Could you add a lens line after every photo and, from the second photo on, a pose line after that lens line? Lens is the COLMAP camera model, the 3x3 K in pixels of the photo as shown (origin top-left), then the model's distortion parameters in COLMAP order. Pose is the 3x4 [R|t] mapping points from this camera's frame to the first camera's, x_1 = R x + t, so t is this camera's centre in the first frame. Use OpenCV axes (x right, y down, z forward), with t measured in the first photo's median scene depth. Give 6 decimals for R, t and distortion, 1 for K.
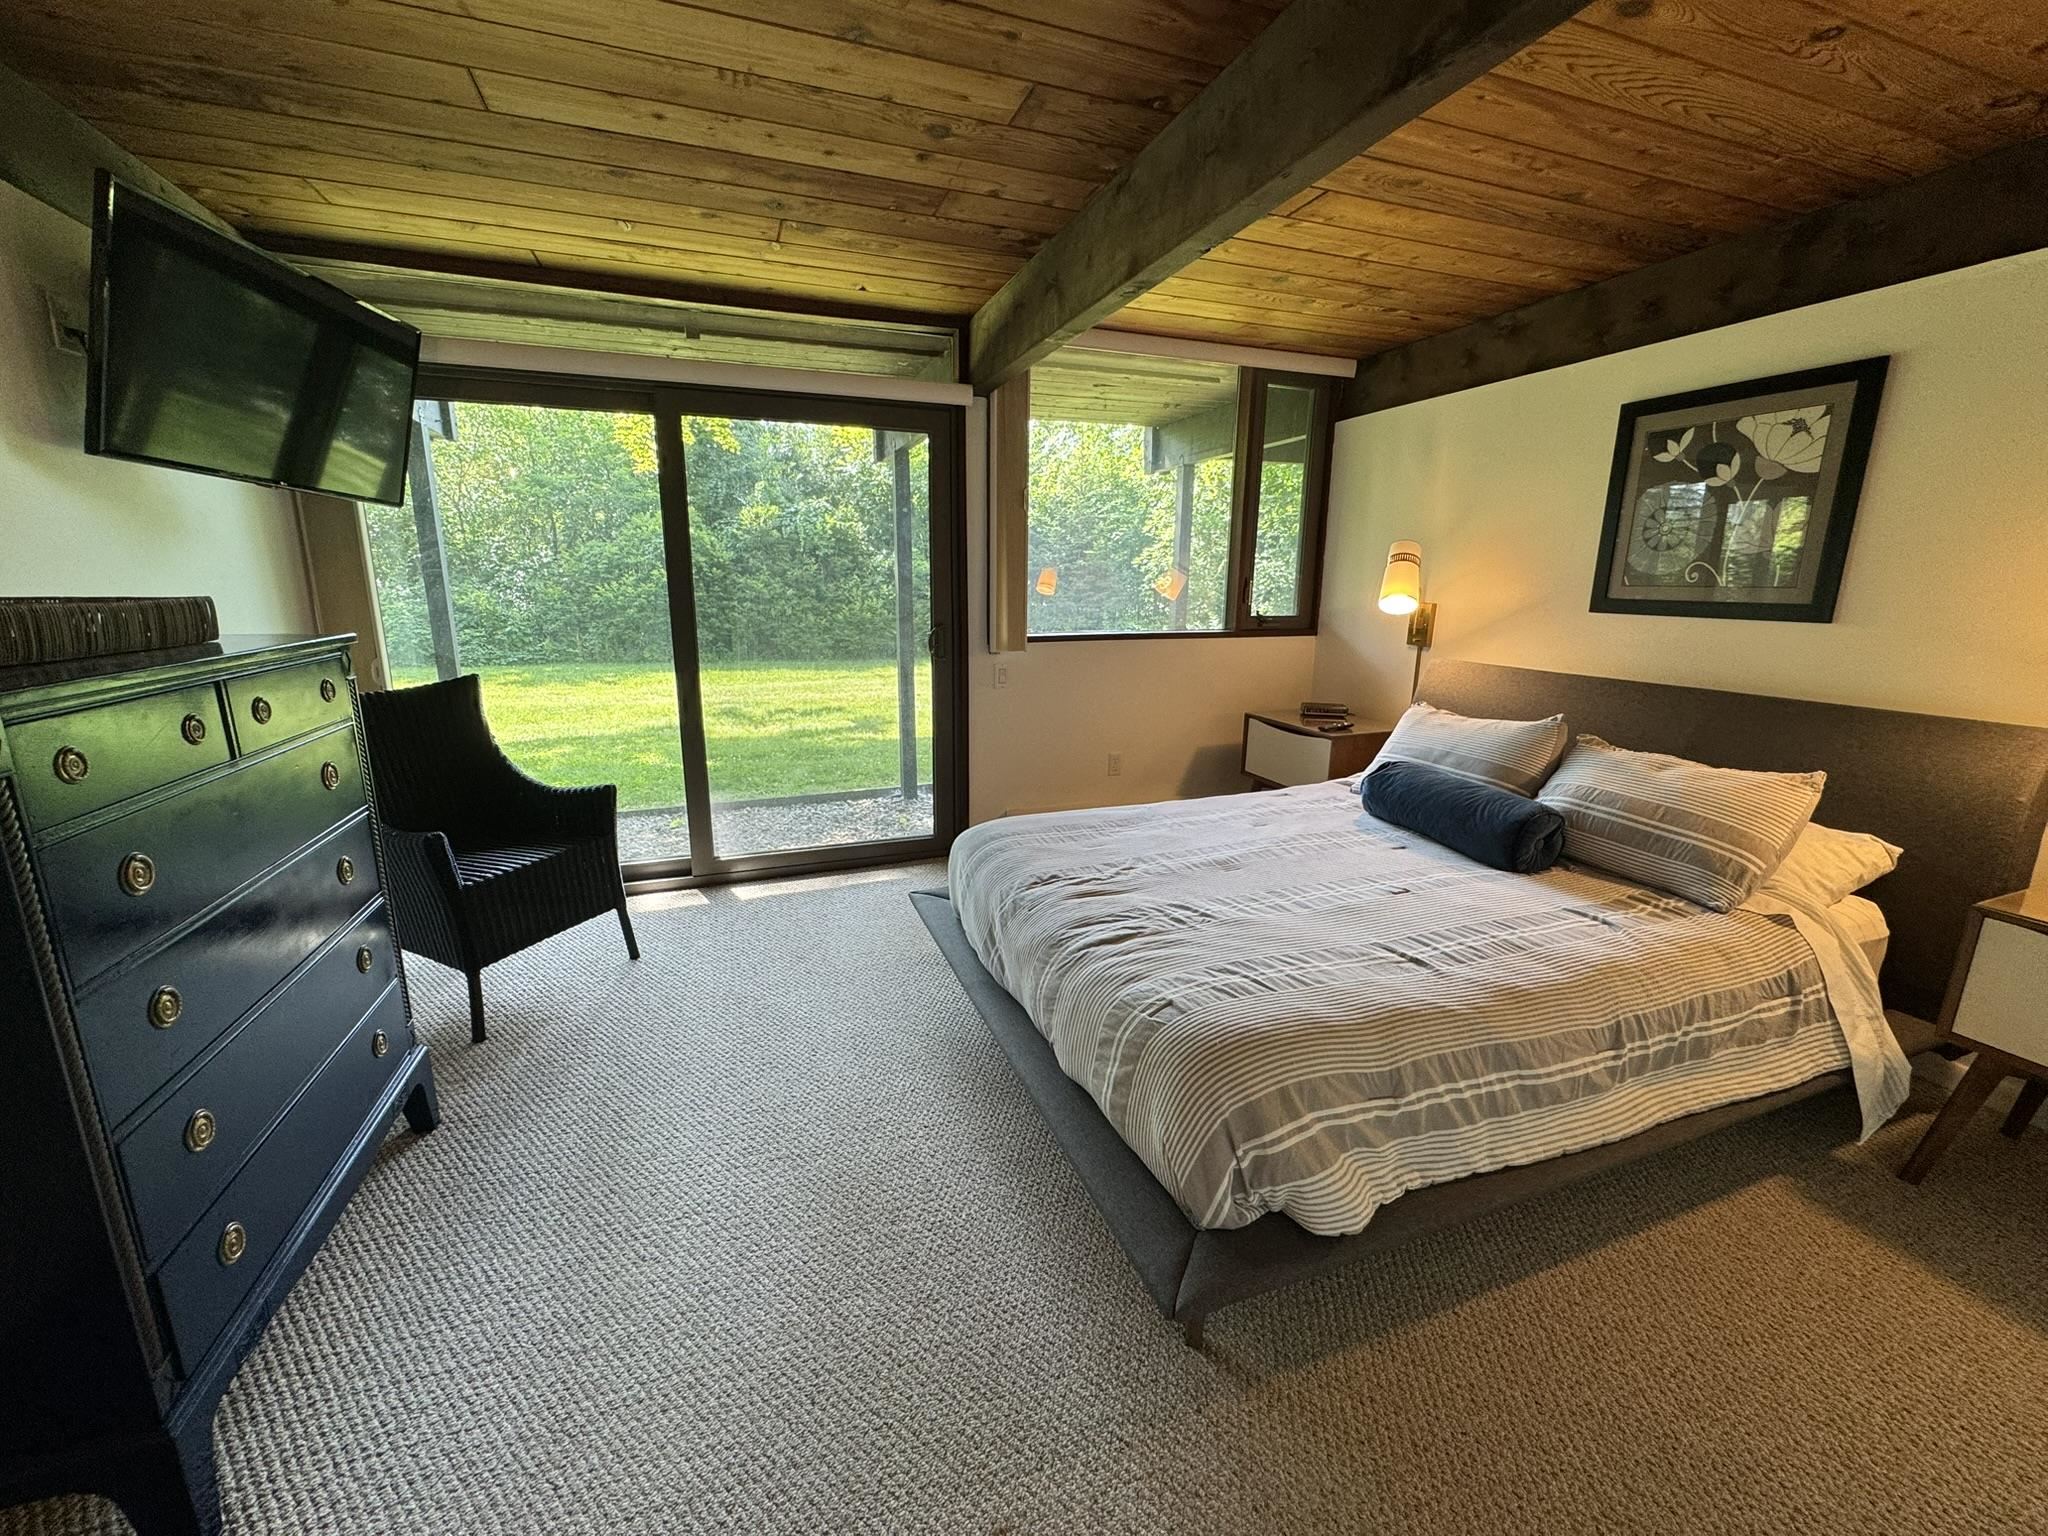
lens RADIAL K [[818.2, 0, 1024.0], [0, 818.2, 763.8], [0, 0, 1]] dist [-0.000740, -0.000064]
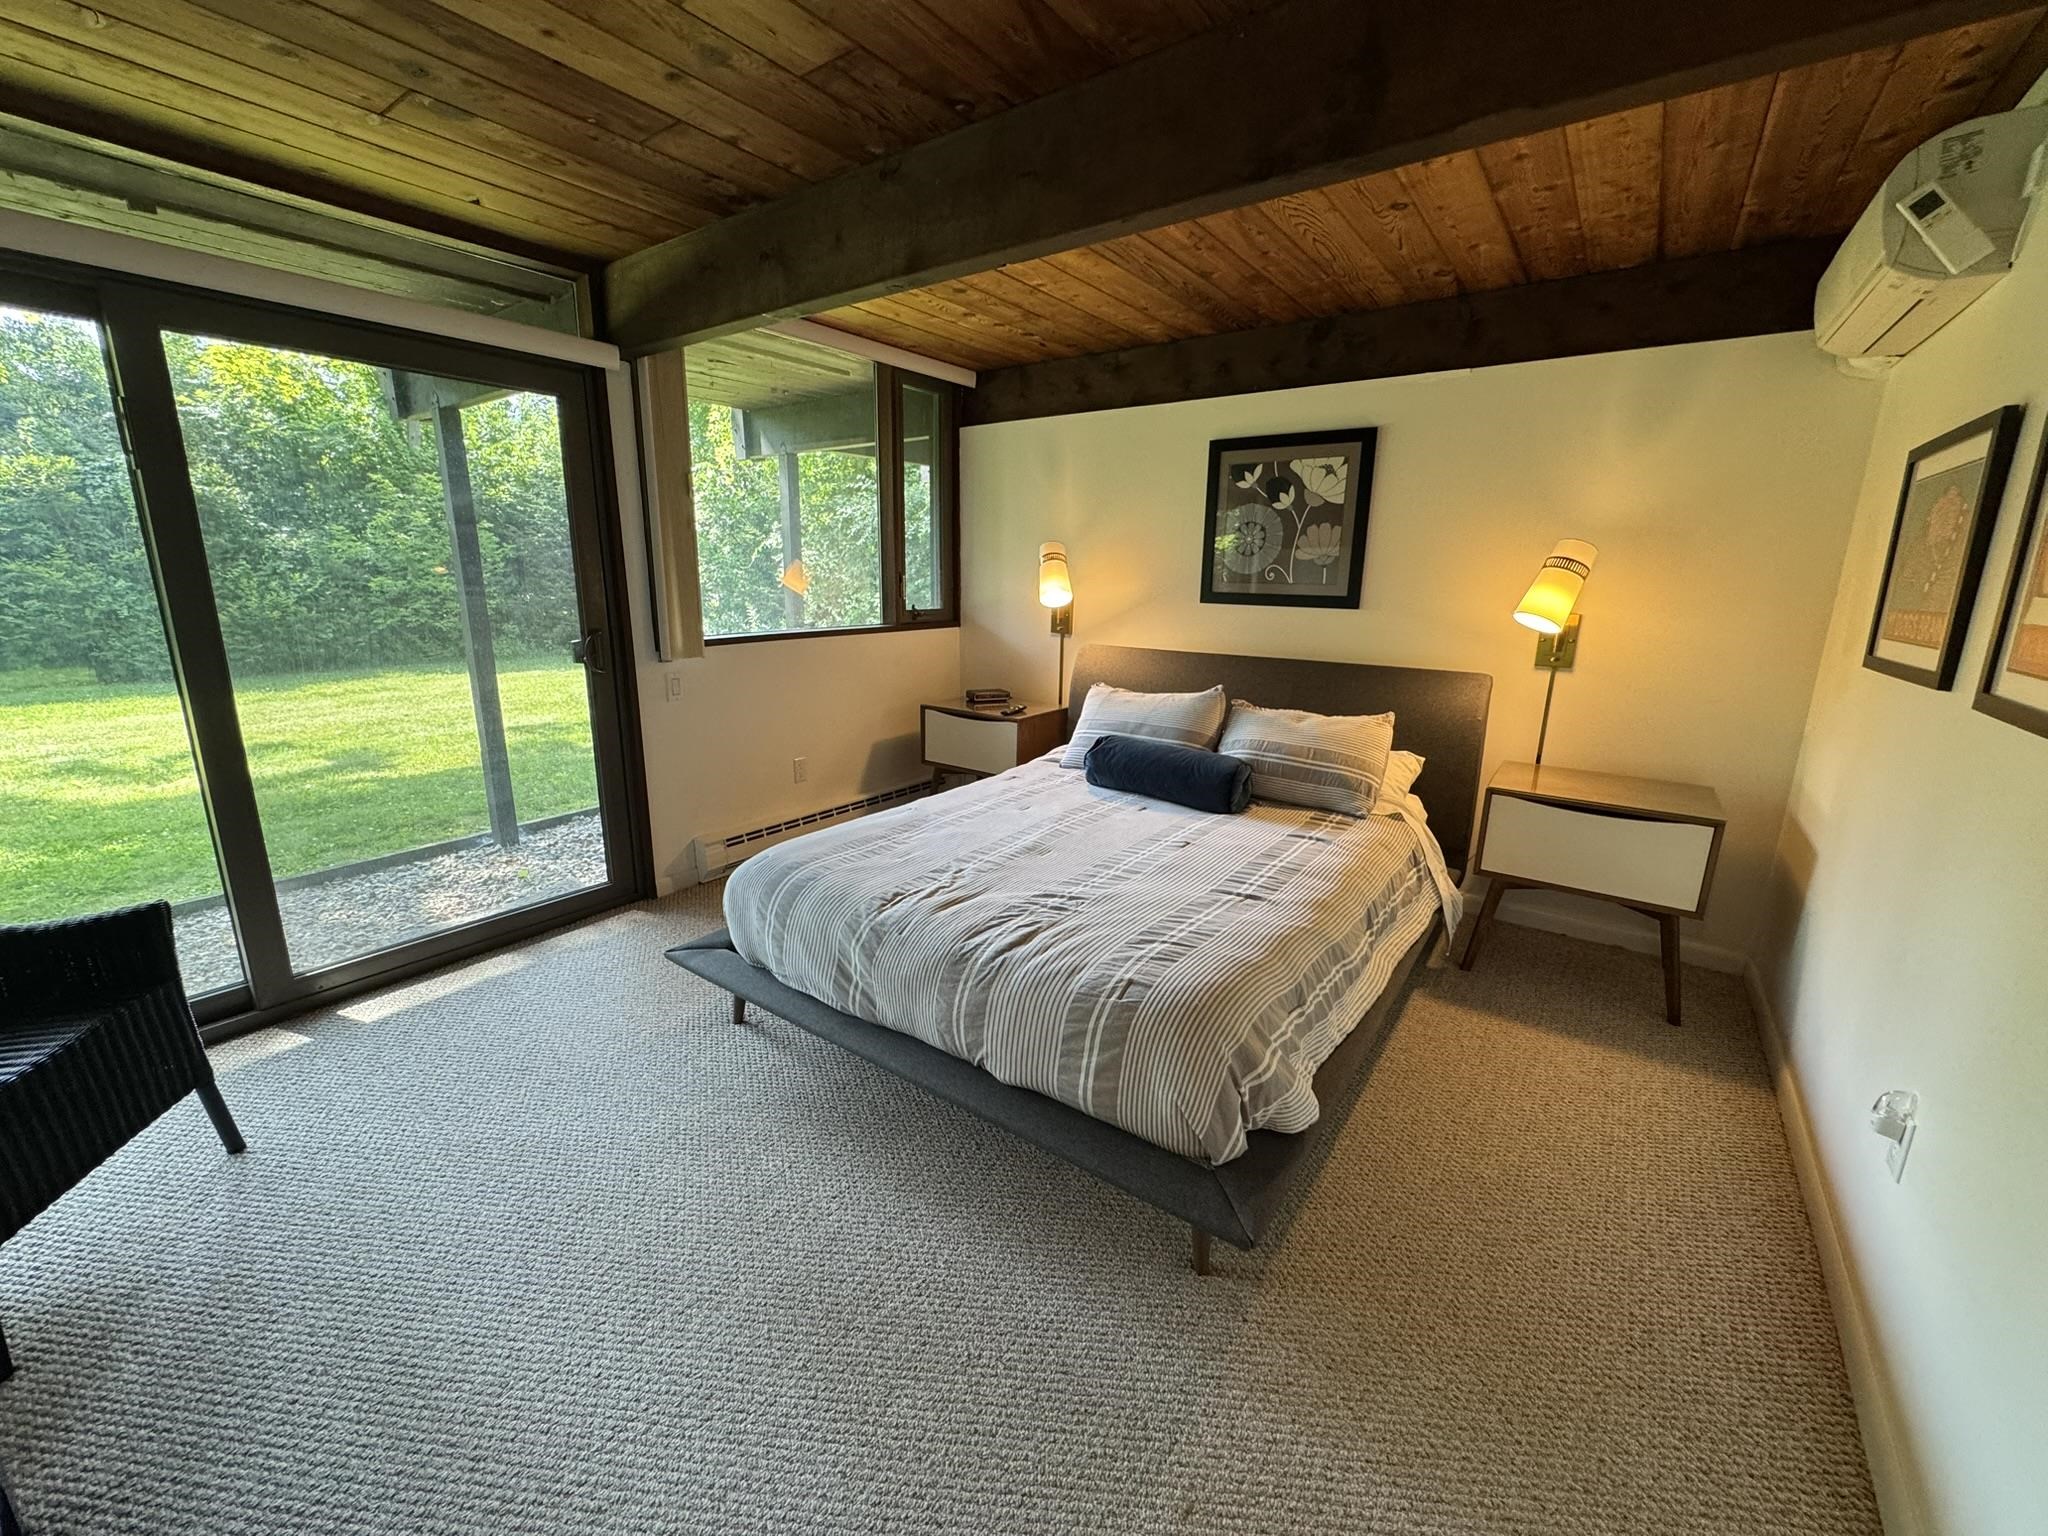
lens RADIAL K [[818.2, 0, 1022.7], [0, 818.2, 763.7], [0, 0, 1]] dist [-0.000740, -0.000064]
pose [[0.834451, -0.124784, 0.536769, -0.312083], [0.116527, 0.991956, 0.049453, -0.040715], [-0.538622, 0.021282, 0.842279, 0.104300]]
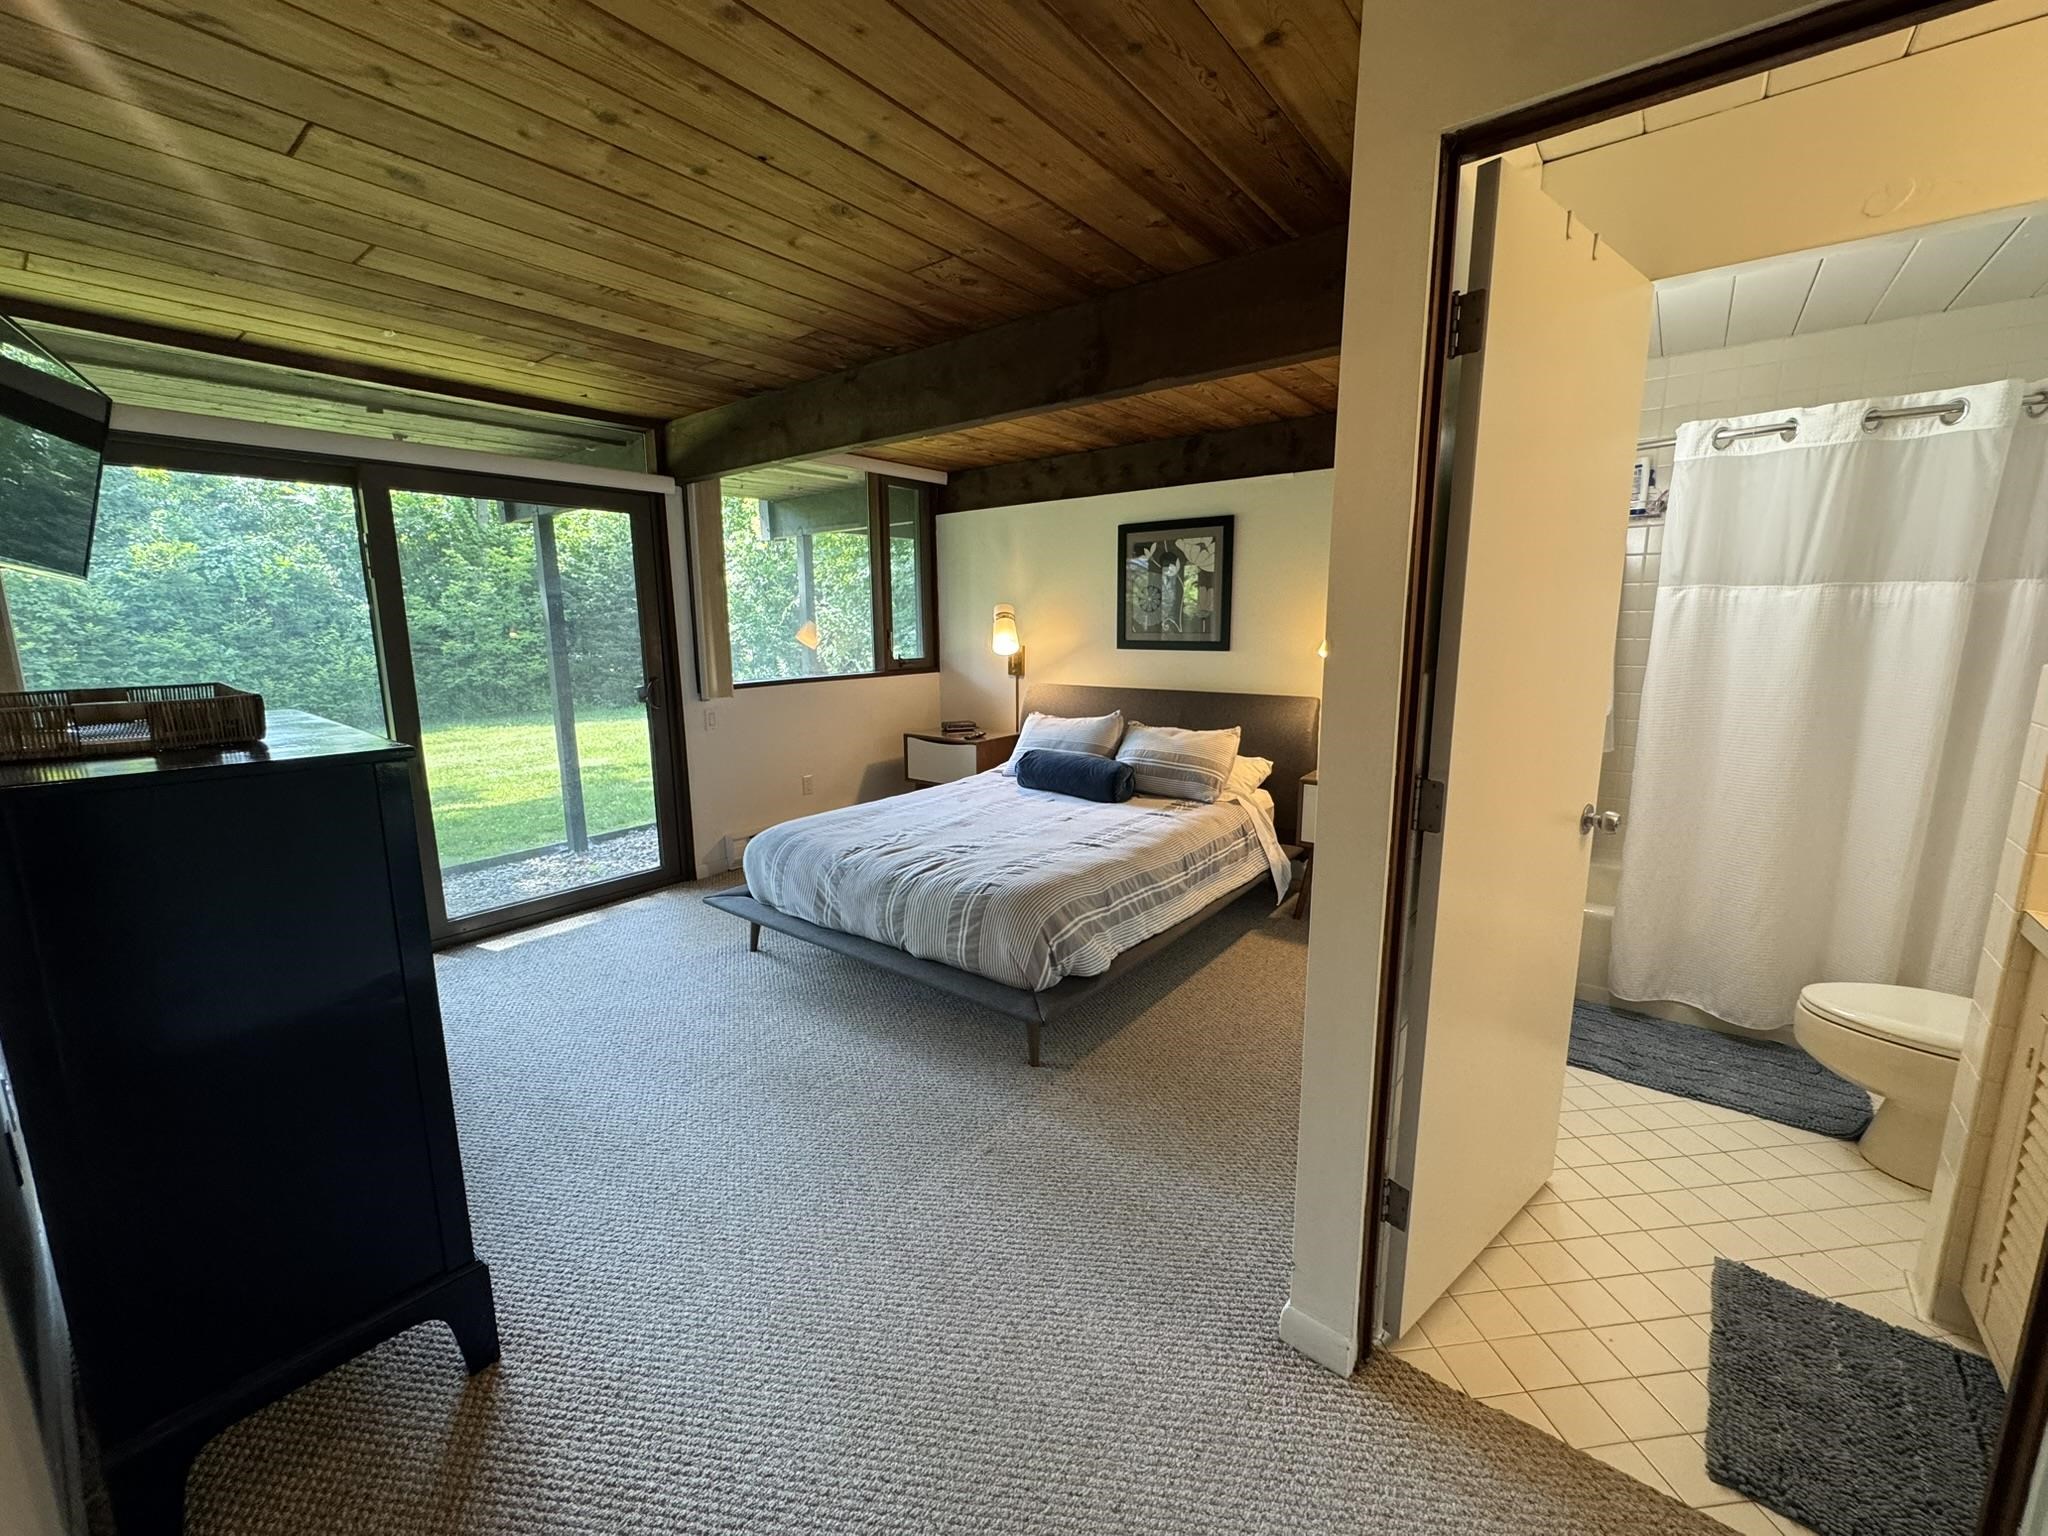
lens RADIAL K [[818.2, 0, 1022.5], [0, 818.2, 763.8], [0, 0, 1]] dist [-0.000740, -0.000064]
pose [[0.852769, -0.106253, 0.511366, -0.399429], [0.131636, 0.991205, -0.013565, 0.046514], [-0.505428, 0.078882, 0.859256, -0.347279]]
